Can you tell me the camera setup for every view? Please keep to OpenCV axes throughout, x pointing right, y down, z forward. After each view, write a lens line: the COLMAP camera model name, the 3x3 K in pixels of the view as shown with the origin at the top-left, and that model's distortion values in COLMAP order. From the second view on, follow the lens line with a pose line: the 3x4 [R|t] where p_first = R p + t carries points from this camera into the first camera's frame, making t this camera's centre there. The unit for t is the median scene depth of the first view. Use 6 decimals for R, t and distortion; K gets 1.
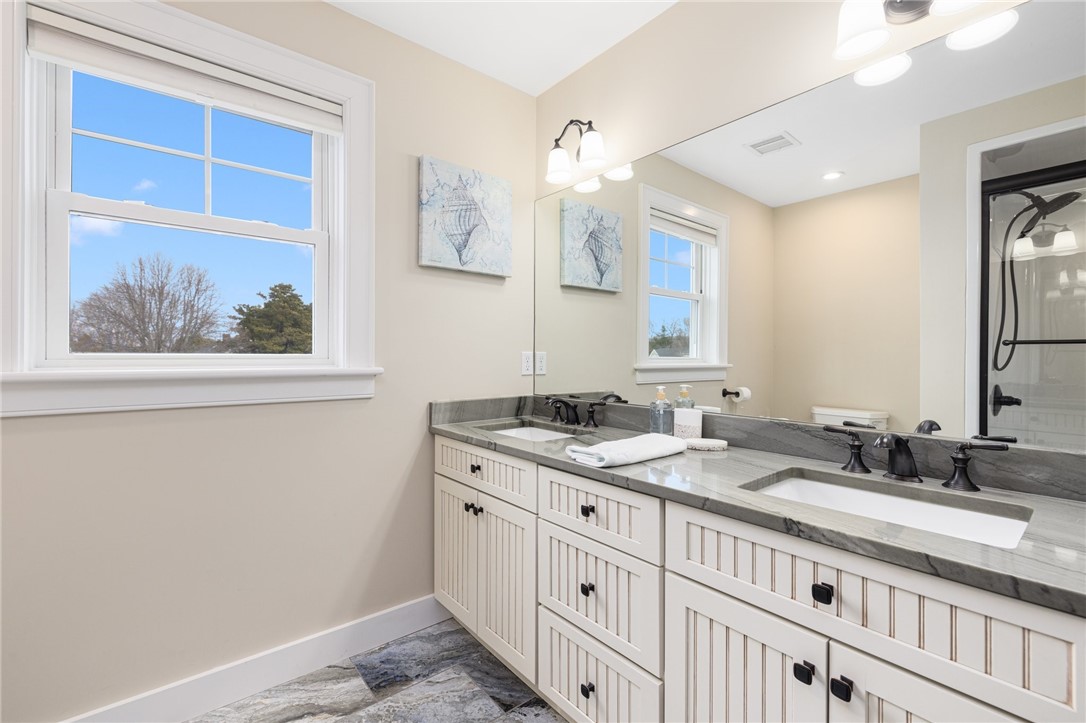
lens RADIAL K [[469.2, 0, 538.1], [0, 469.2, 356.0], [0, 0, 1]] dist [0.003951, -0.000601]
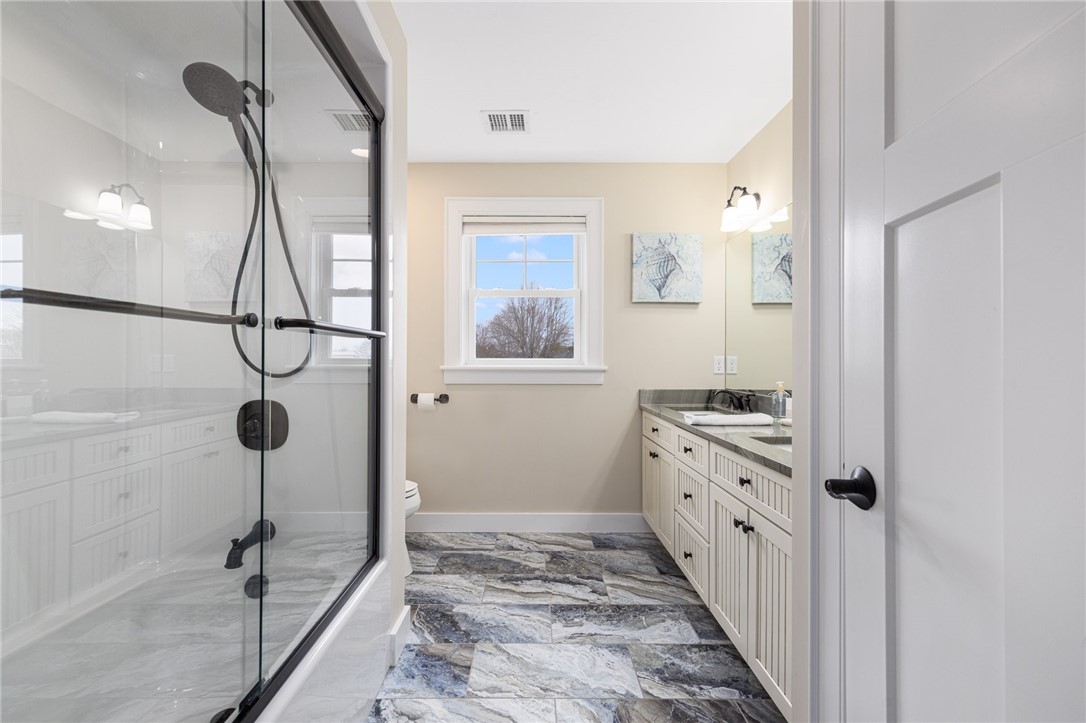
lens RADIAL K [[469.2, 0, 541.2], [0, 469.2, 360.3], [0, 0, 1]] dist [0.003951, -0.000601]
pose [[0.788954, -0.000041, -0.614452, 0.455259], [0.000907, 0.999999, 0.001097, 0.000483], [0.614451, -0.001423, 0.788954, -0.416297]]
